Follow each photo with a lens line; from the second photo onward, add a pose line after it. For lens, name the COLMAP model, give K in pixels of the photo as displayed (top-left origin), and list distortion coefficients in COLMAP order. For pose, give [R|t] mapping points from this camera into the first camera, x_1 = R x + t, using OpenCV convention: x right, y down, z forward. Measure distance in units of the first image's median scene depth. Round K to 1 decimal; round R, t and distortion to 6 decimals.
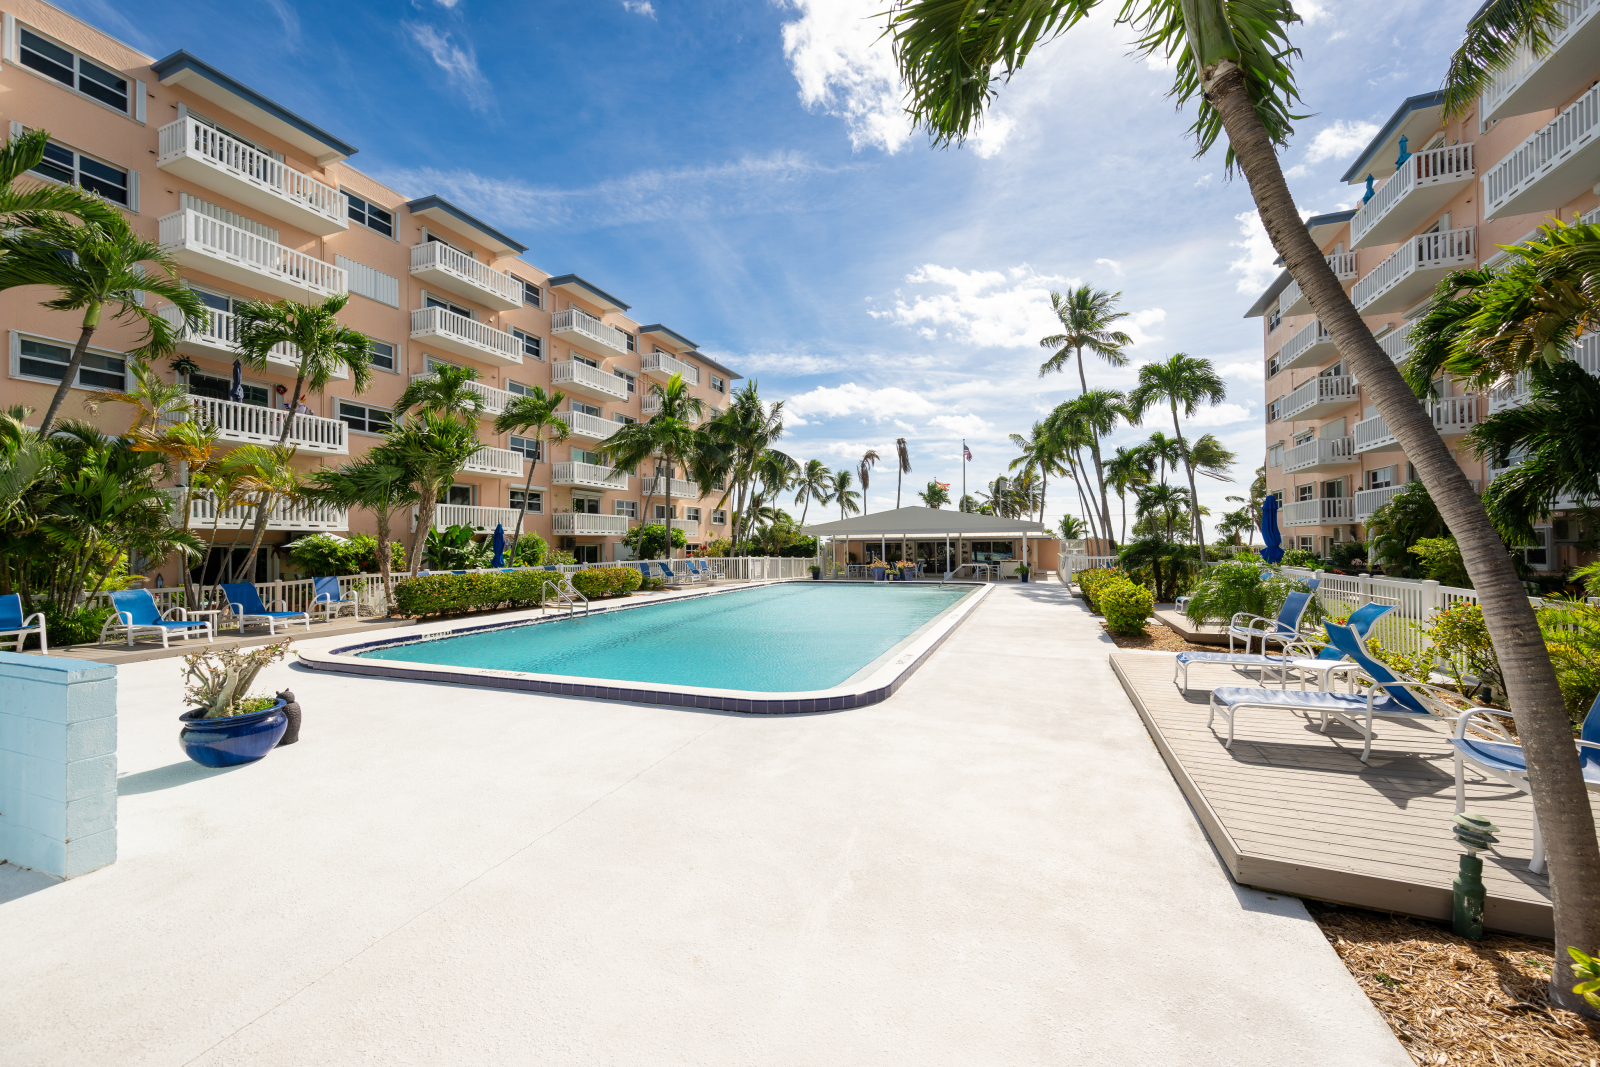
lens RADIAL K [[624.2, 0, 797.6], [0, 624.2, 531.6], [0, 0, 1]] dist [0.000513, -0.000455]
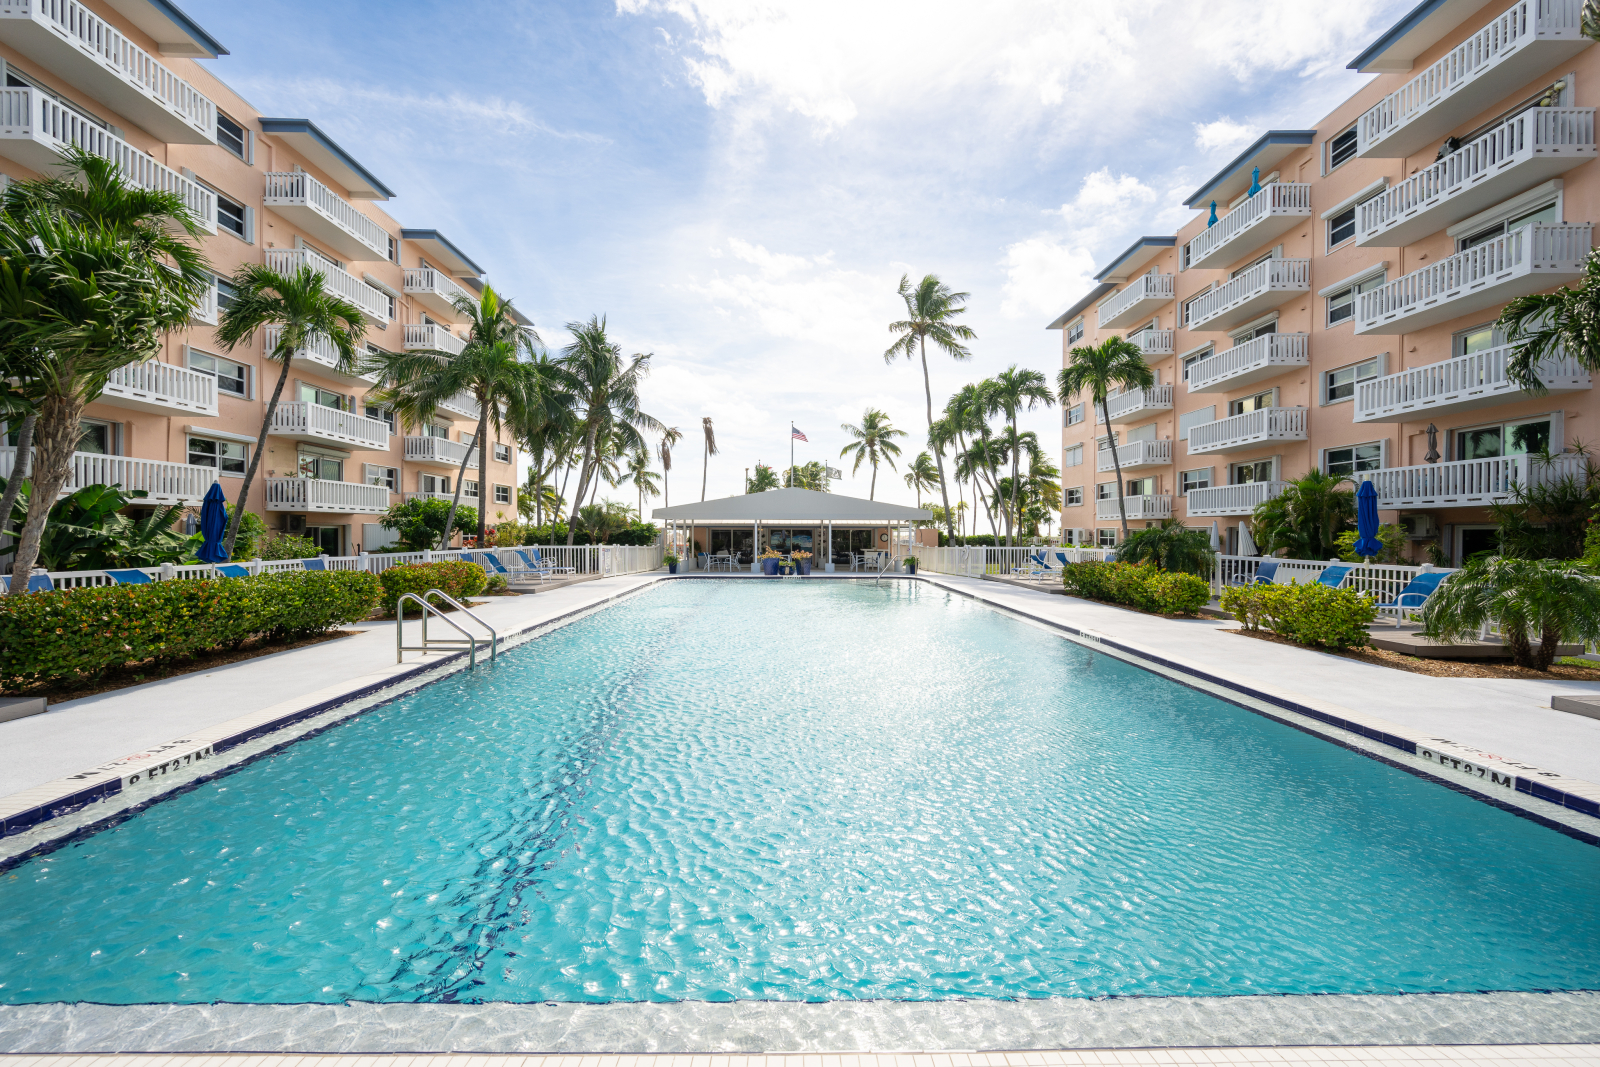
lens RADIAL K [[624.2, 0, 797.6], [0, 624.2, 531.6], [0, 0, 1]] dist [0.000513, -0.000455]
pose [[0.924950, 0.013360, 0.379854, -0.120289], [-0.020680, 0.999671, 0.015197, 0.006414], [-0.379526, -0.021912, 0.924922, 0.171134]]
